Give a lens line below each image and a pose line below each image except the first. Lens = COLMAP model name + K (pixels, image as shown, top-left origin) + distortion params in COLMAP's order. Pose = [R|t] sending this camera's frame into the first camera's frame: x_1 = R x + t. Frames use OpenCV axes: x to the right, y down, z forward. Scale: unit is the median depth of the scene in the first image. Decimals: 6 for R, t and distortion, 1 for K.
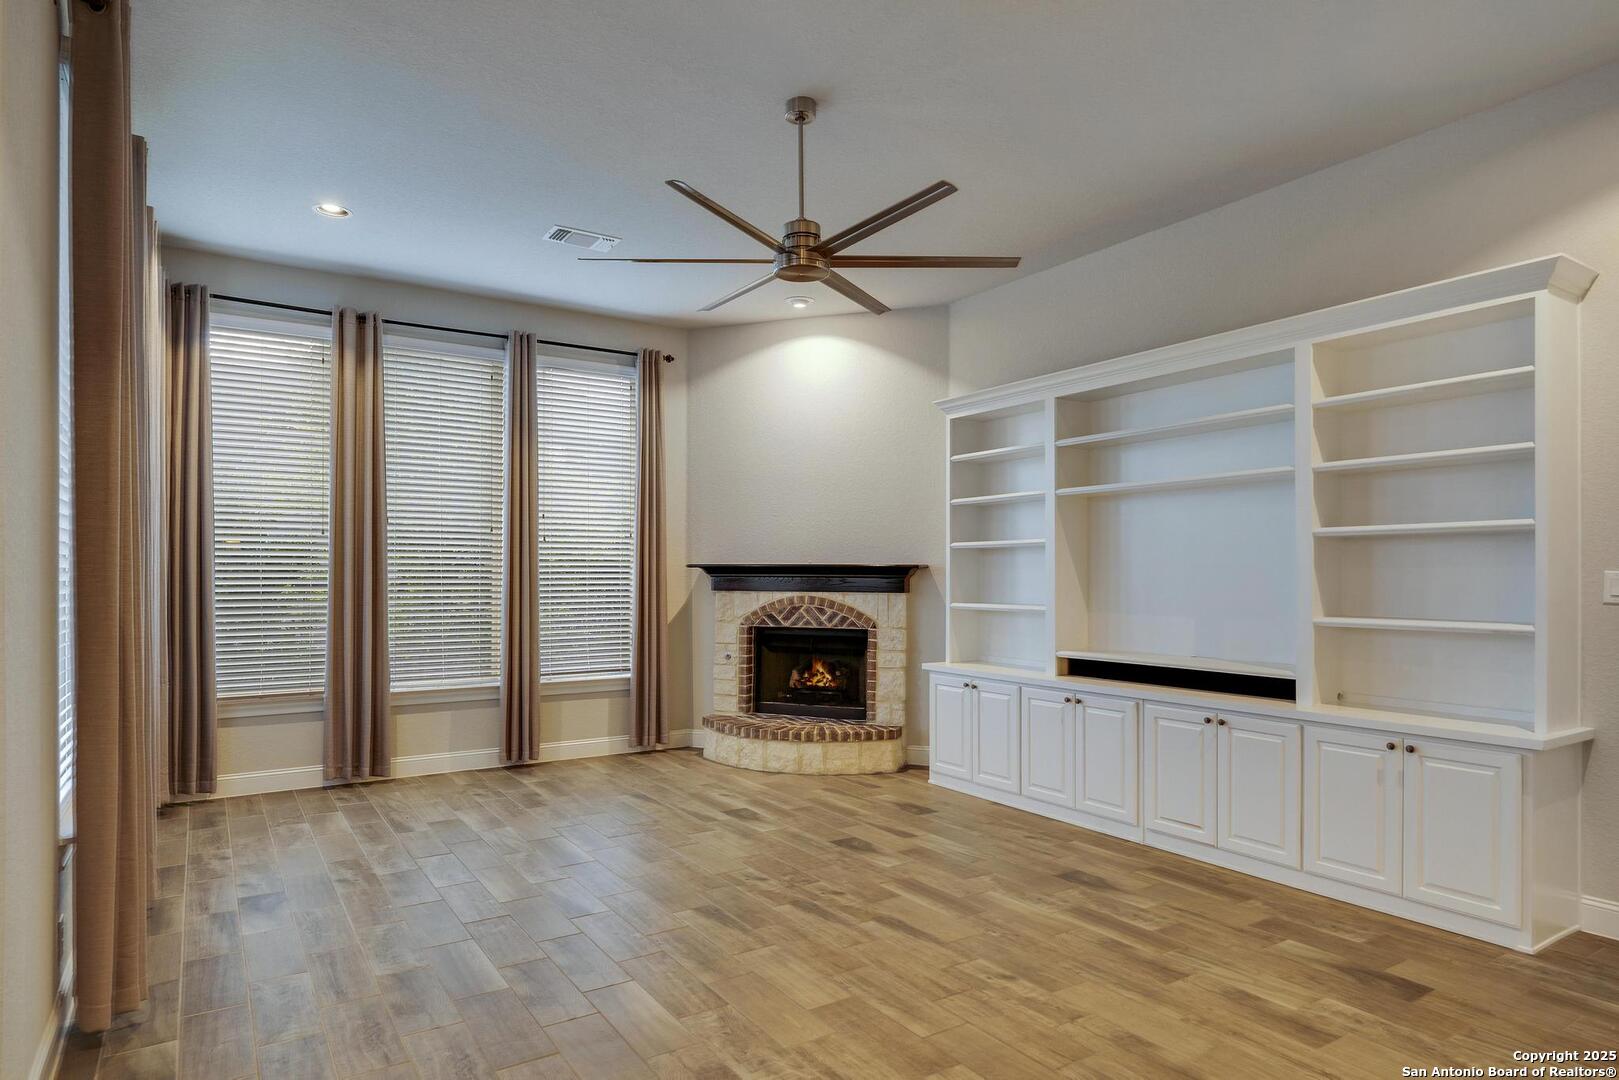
lens RADIAL K [[1063.9, 0, 762.2], [0, 1063.9, 562.9], [0, 0, 1]] dist [0.003716, 0.001763]
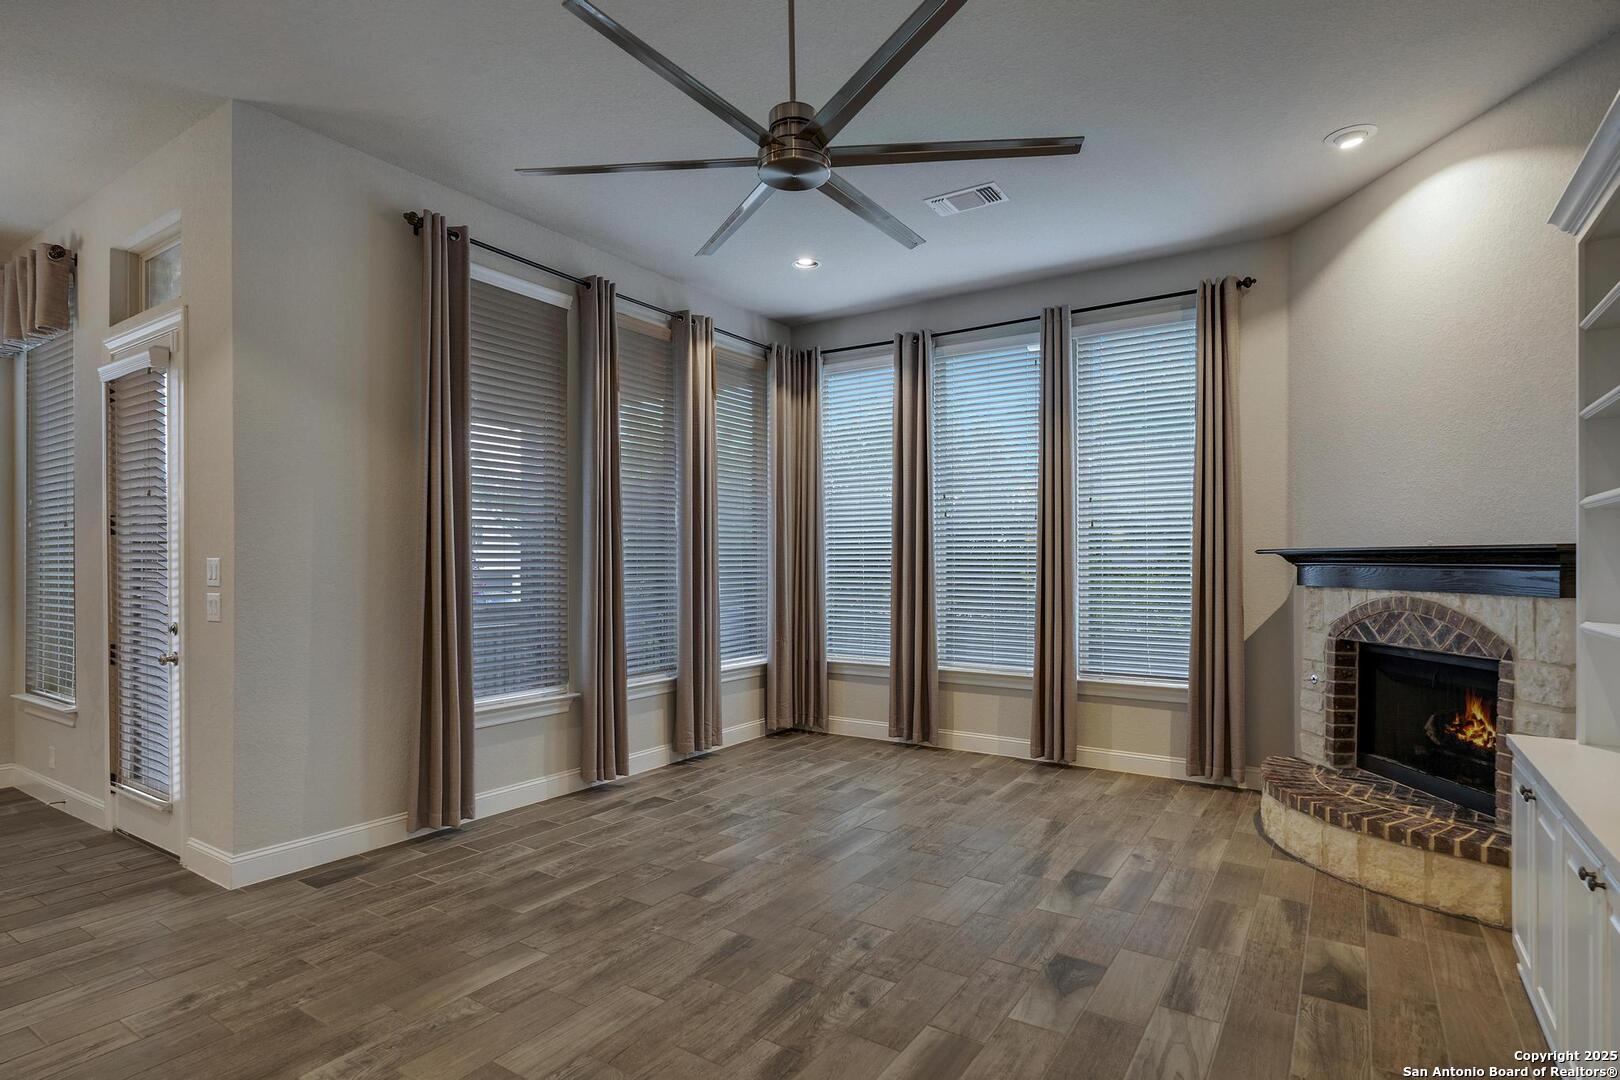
lens RADIAL K [[867.5, 0, 807.4], [0, 867.5, 559.7], [0, 0, 1]] dist [0.002115, 0.000443]
pose [[0.351390, -0.004481, -0.936218, 0.434559], [0.010775, 0.999942, -0.000742, 0.006100], [0.936167, -0.009827, 0.351418, 0.539044]]
